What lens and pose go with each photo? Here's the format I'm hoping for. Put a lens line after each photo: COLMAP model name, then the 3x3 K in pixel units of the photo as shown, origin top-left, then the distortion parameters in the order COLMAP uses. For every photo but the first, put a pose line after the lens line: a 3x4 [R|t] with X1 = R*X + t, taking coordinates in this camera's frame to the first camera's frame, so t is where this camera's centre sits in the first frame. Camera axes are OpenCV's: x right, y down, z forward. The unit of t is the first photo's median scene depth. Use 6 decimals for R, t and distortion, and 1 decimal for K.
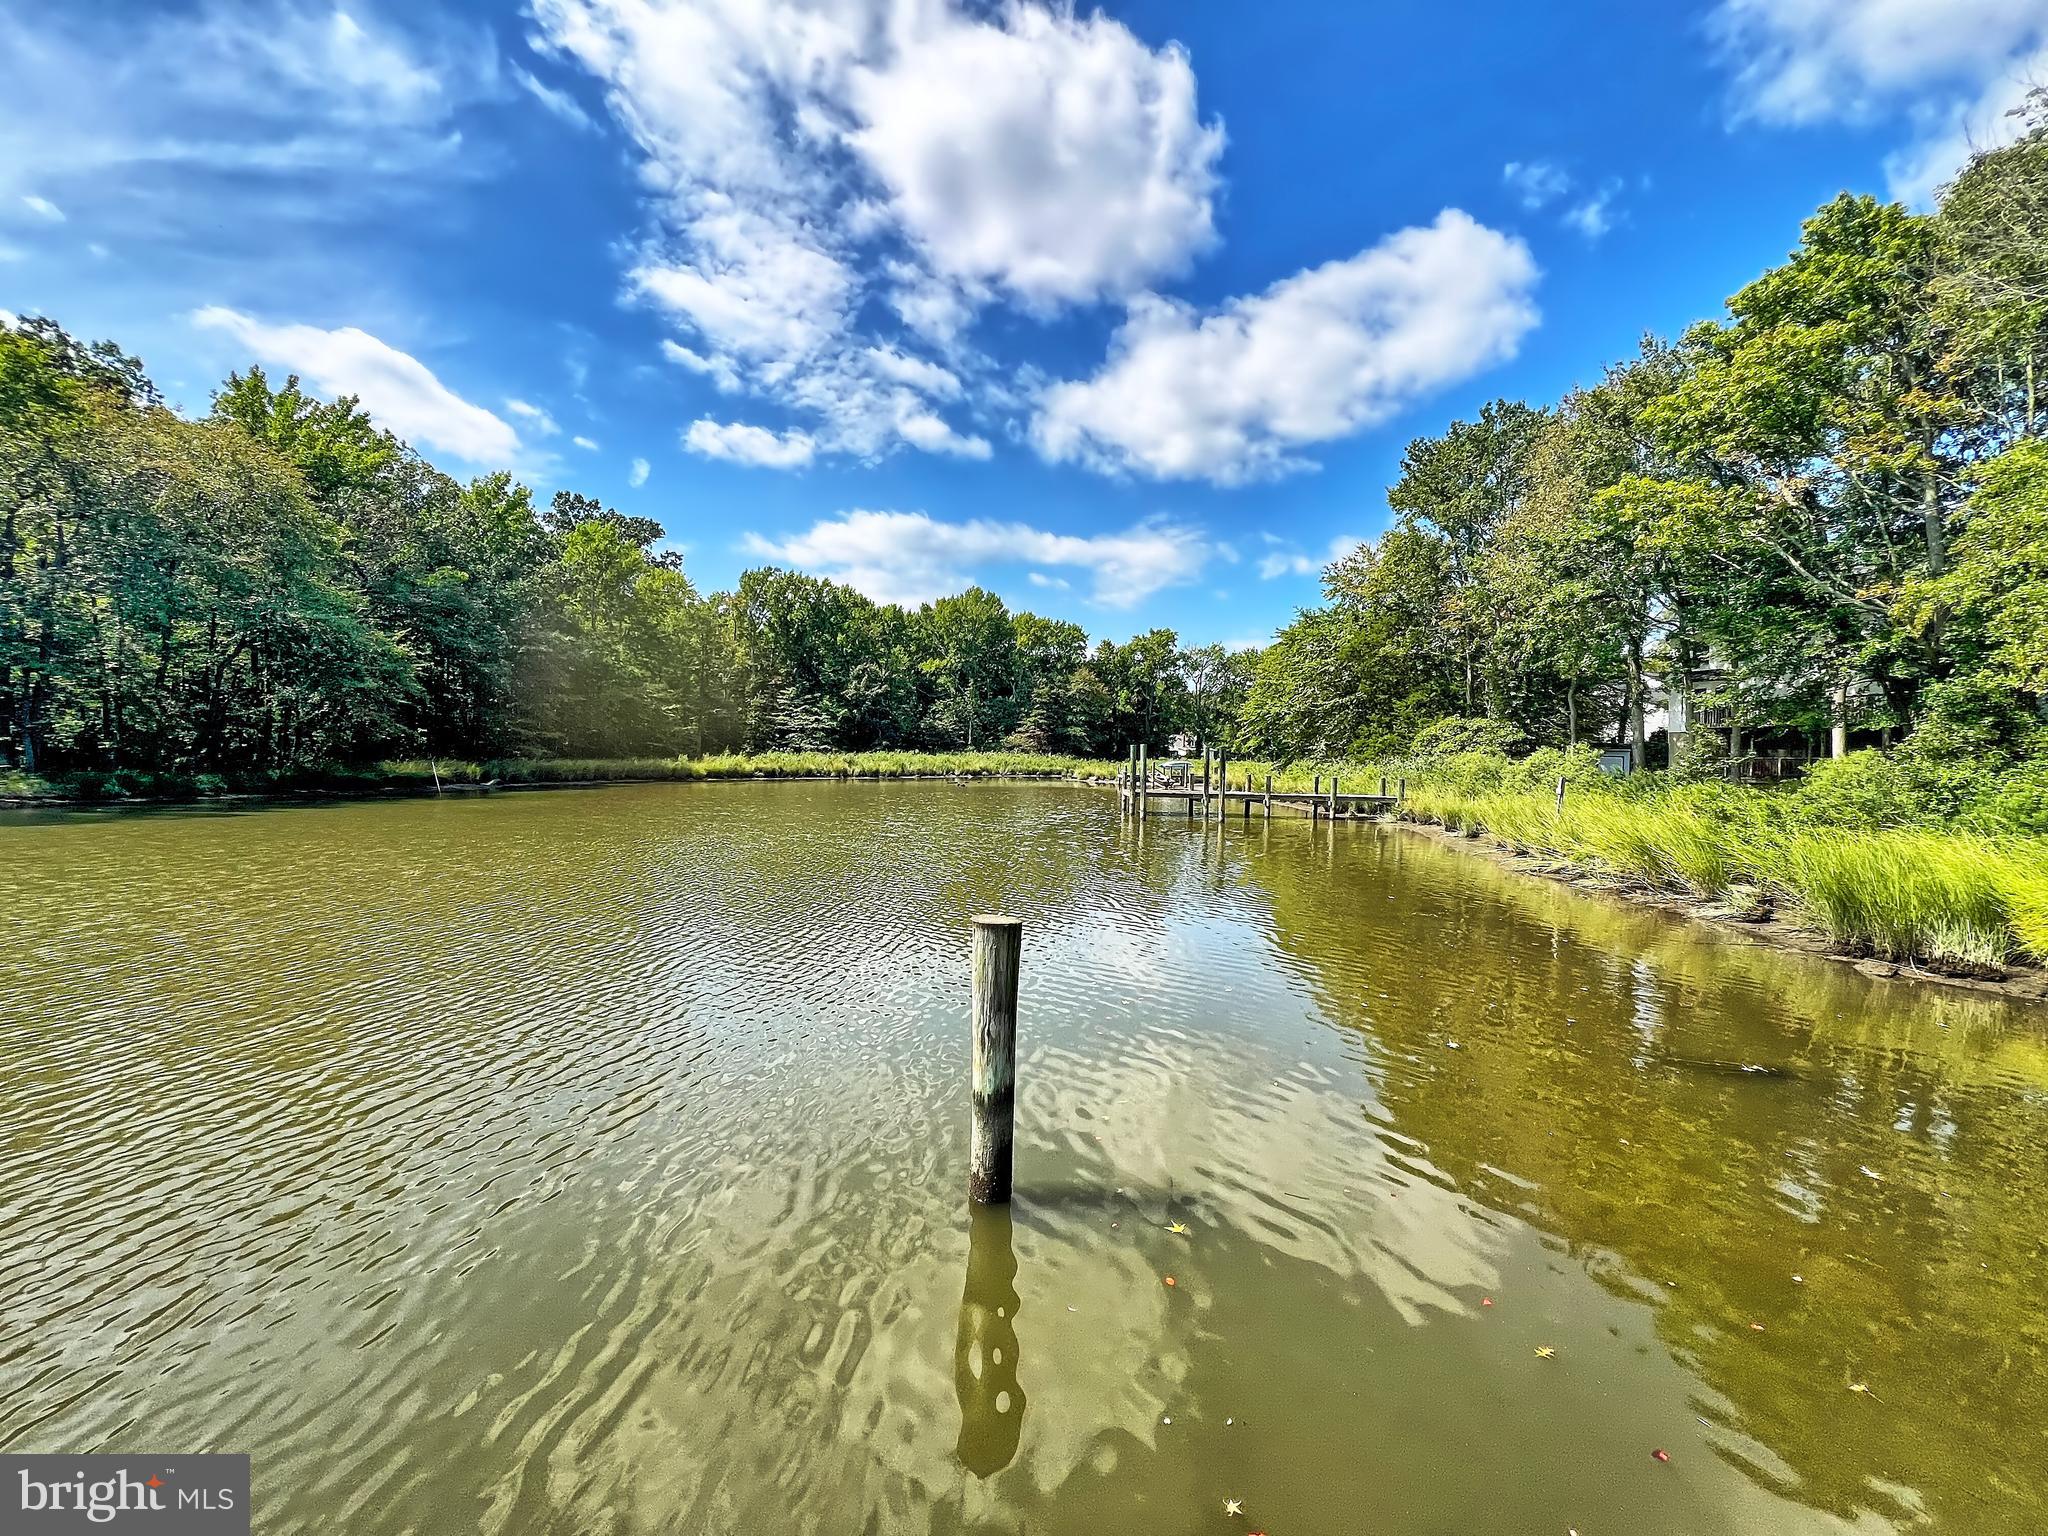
lens RADIAL K [[816.2, 0, 1014.7], [0, 816.2, 764.5], [0, 0, 1]] dist [0.000147, 0.000165]
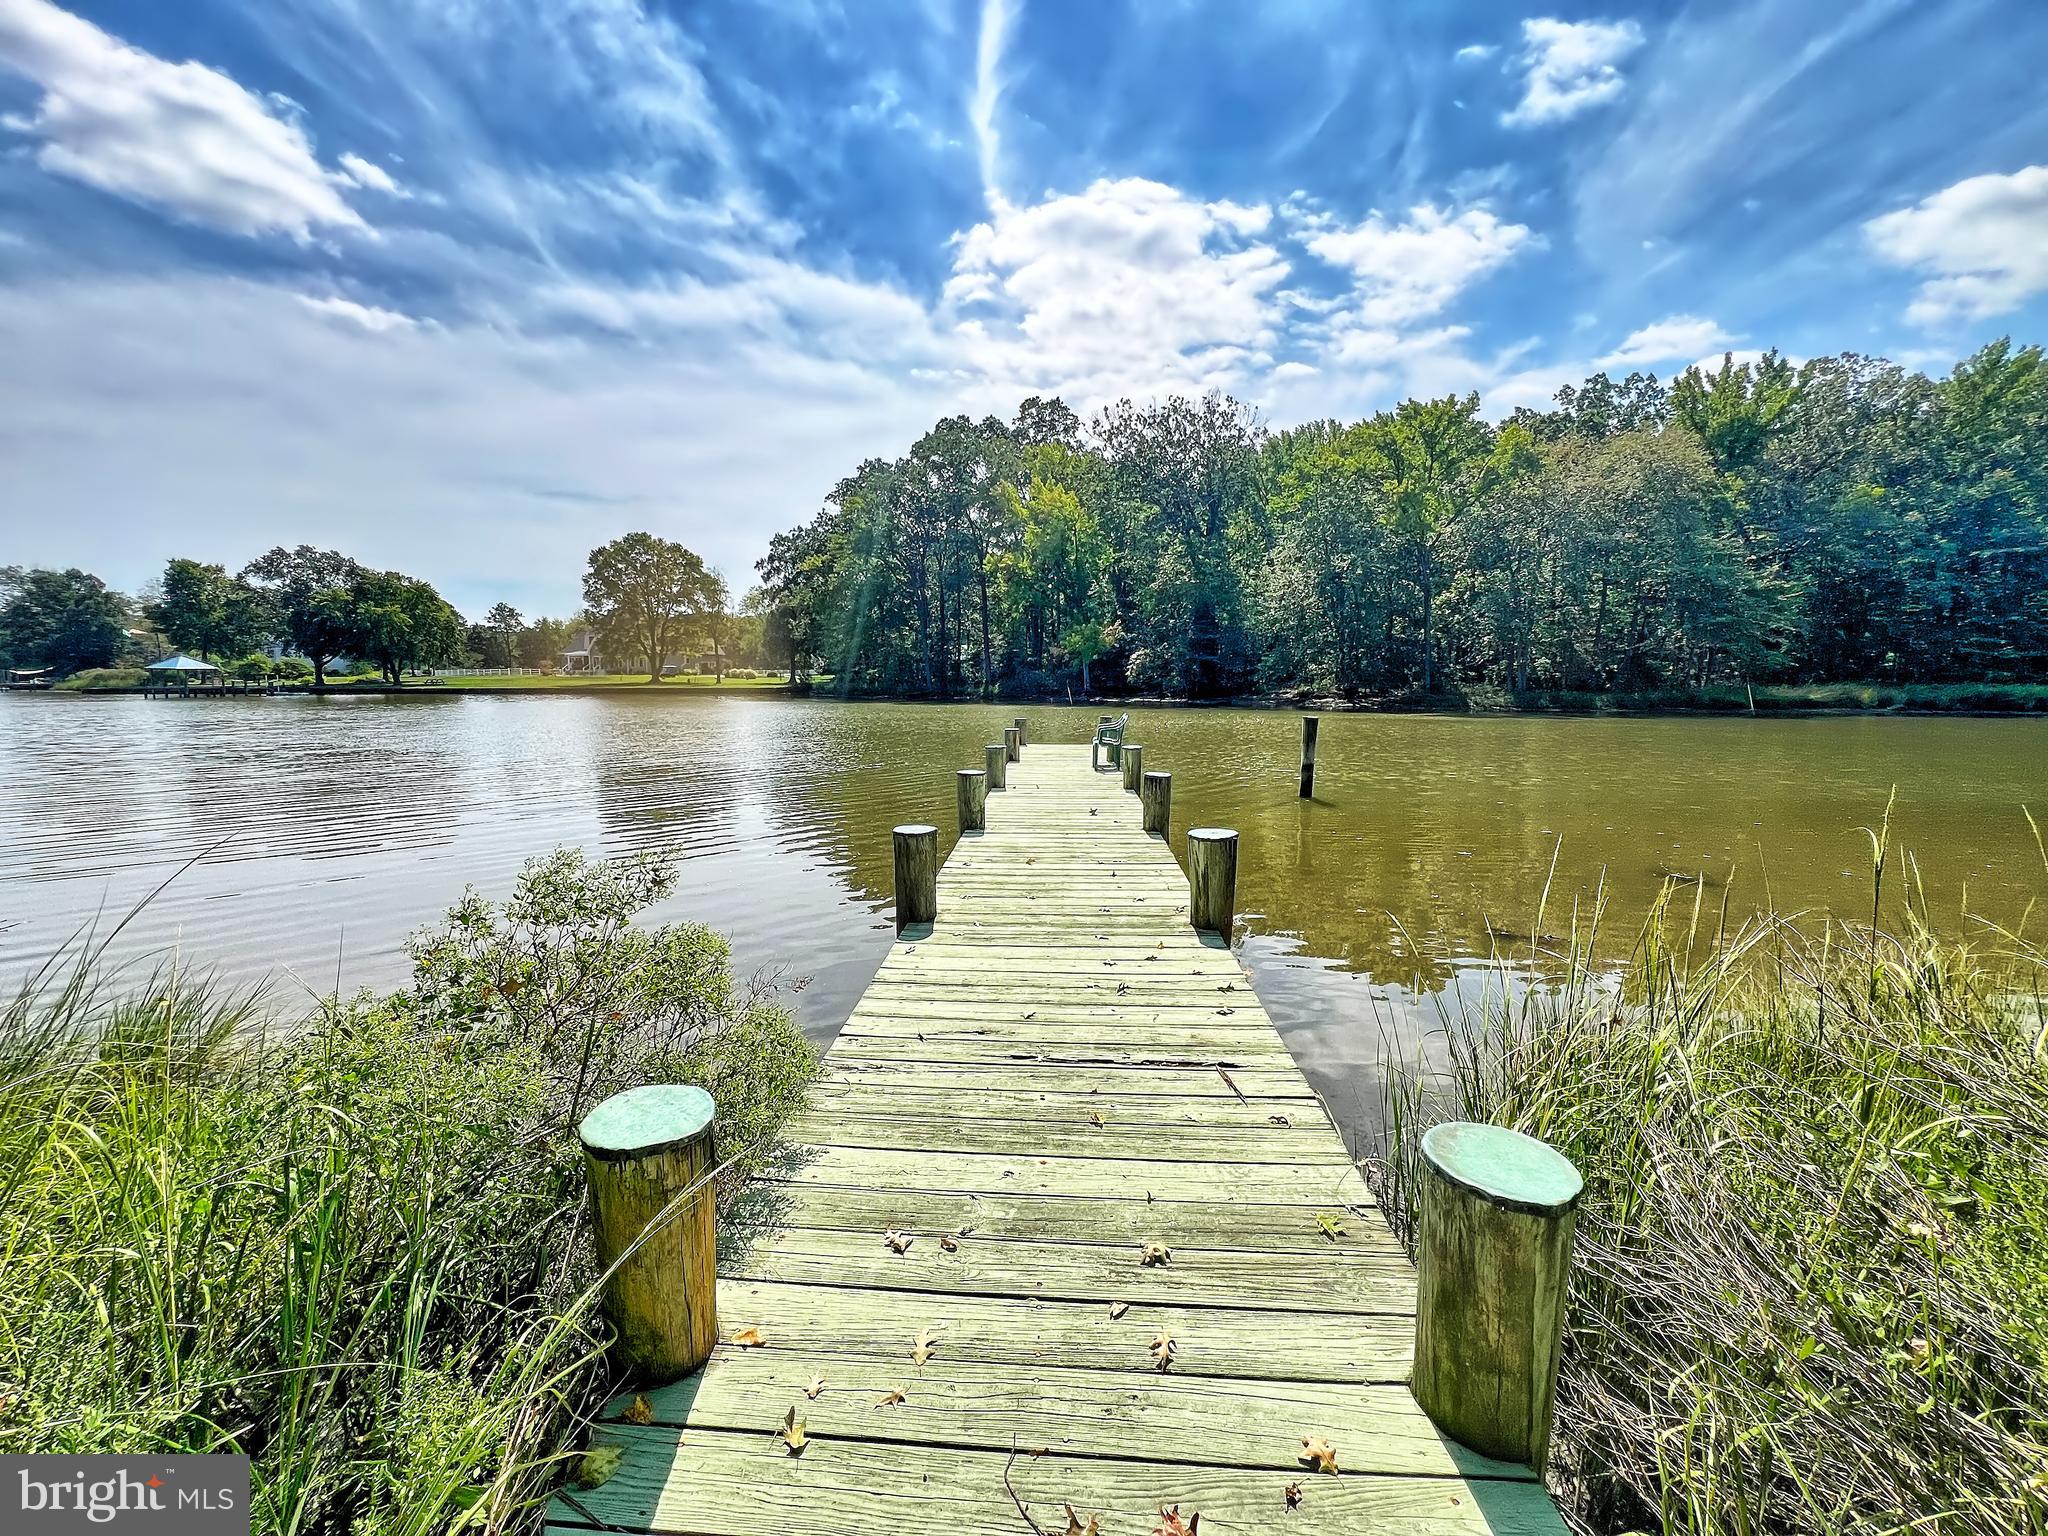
lens RADIAL K [[816.2, 0, 1014.7], [0, 816.2, 764.5], [0, 0, 1]] dist [0.000147, 0.000165]
pose [[0.018691, 0.096686, -0.995139, 0.288860], [-0.010496, 0.995277, 0.096502, 0.006336], [0.999770, 0.008641, 0.019618, -0.027607]]
